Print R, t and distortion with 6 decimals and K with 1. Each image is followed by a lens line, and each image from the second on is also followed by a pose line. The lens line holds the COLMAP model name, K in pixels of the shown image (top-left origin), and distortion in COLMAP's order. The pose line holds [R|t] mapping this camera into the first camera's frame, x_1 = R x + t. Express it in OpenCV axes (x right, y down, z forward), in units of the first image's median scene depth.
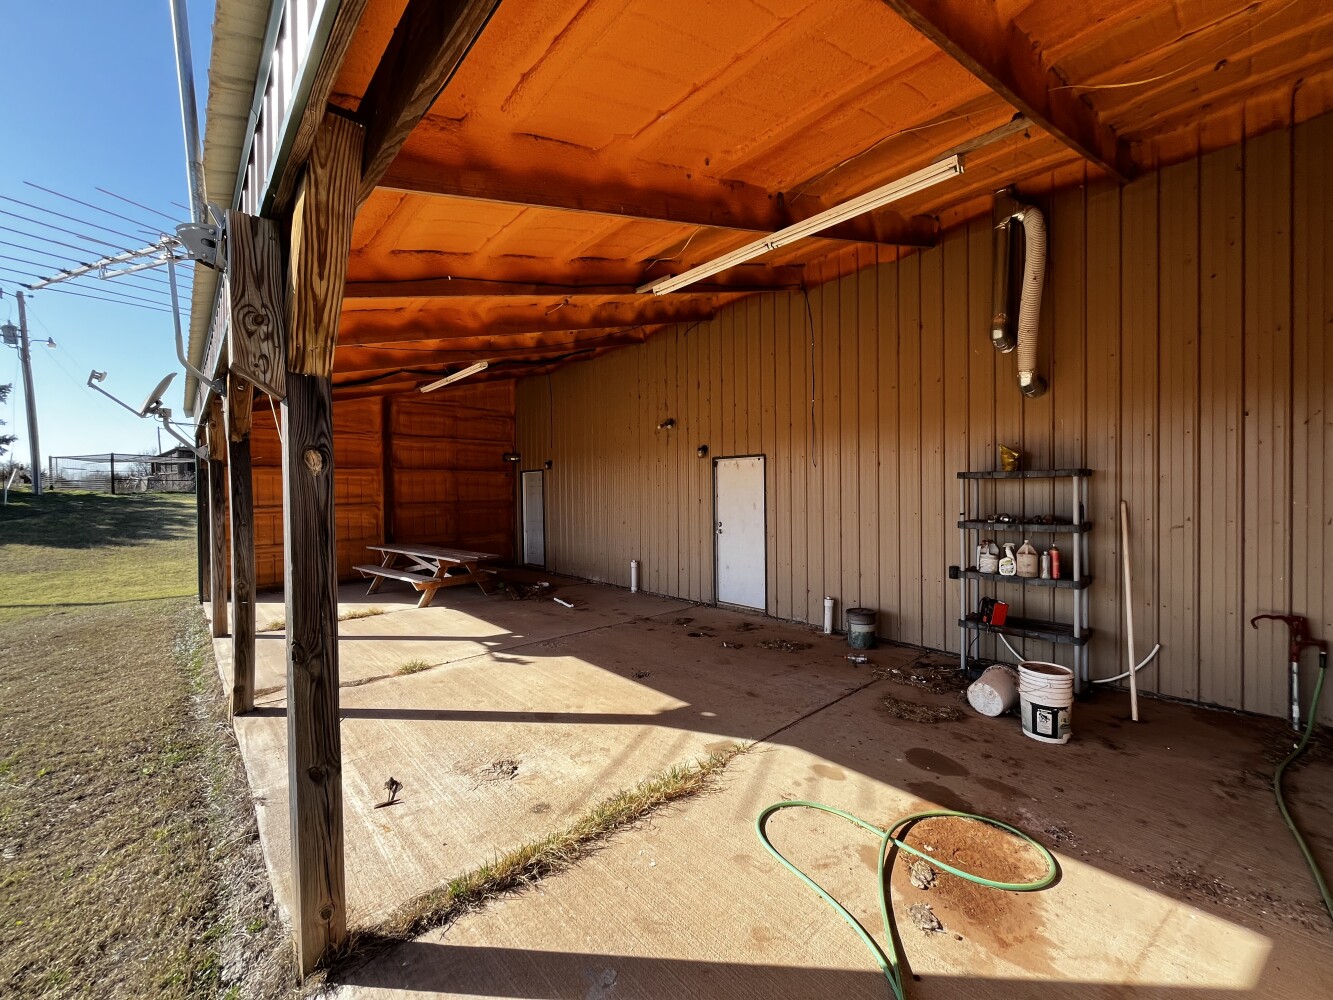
lens RADIAL K [[537.8, 0, 665.2], [0, 537.8, 499.8], [0, 0, 1]] dist [-0.002231, -0.000177]
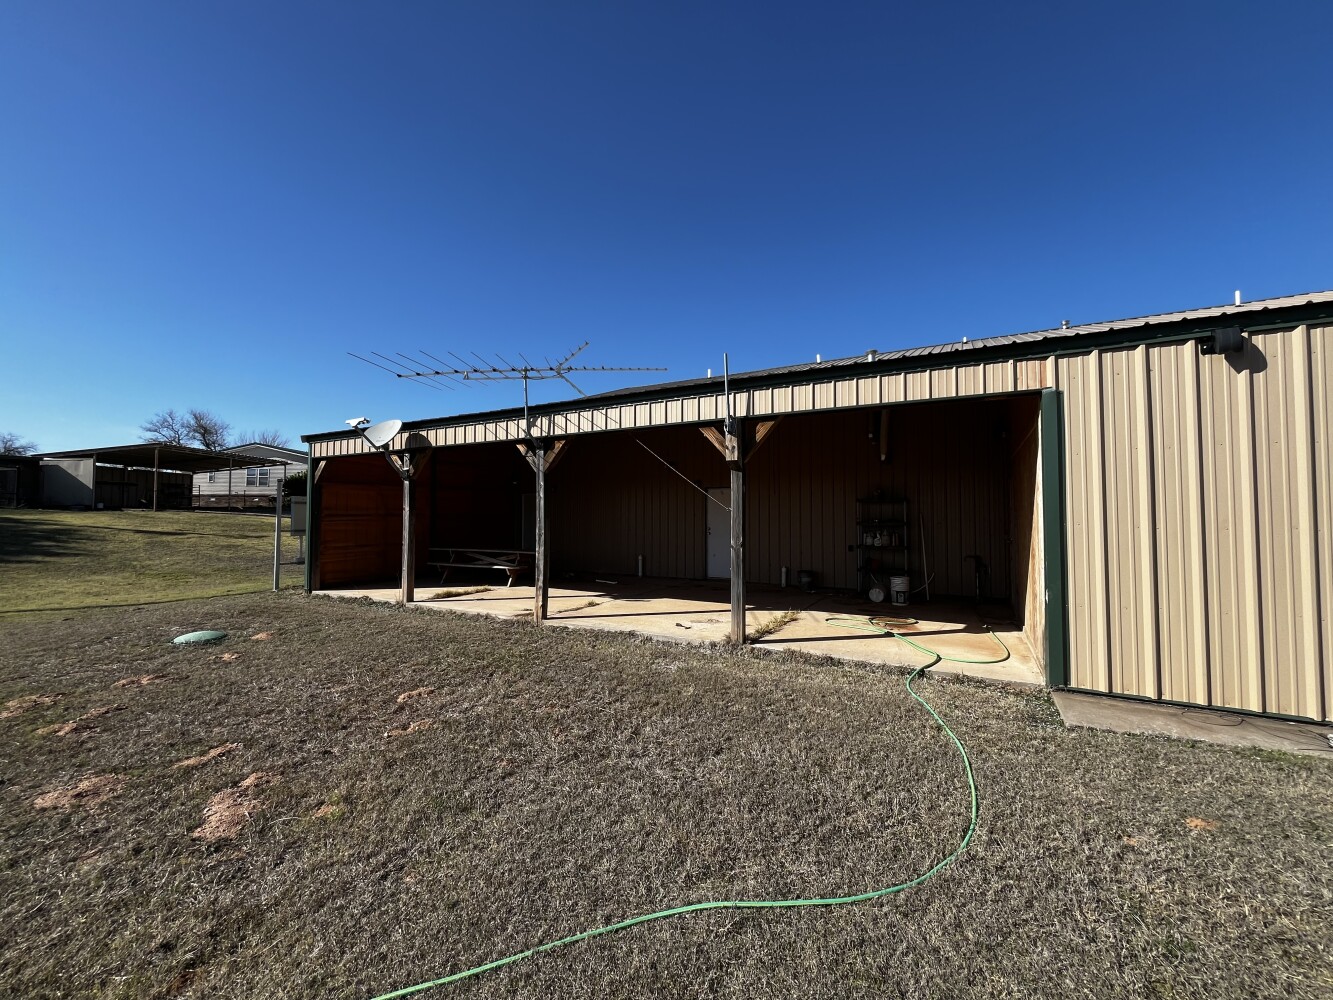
lens RADIAL K [[537.8, 0, 667.3], [0, 537.8, 502.3], [0, 0, 1]] dist [-0.002231, -0.000177]
pose [[0.946011, 0.038305, 0.321864, -0.849680], [-0.018113, 0.997688, -0.065496, 0.116607], [-0.323629, 0.056129, 0.944518, -0.769052]]
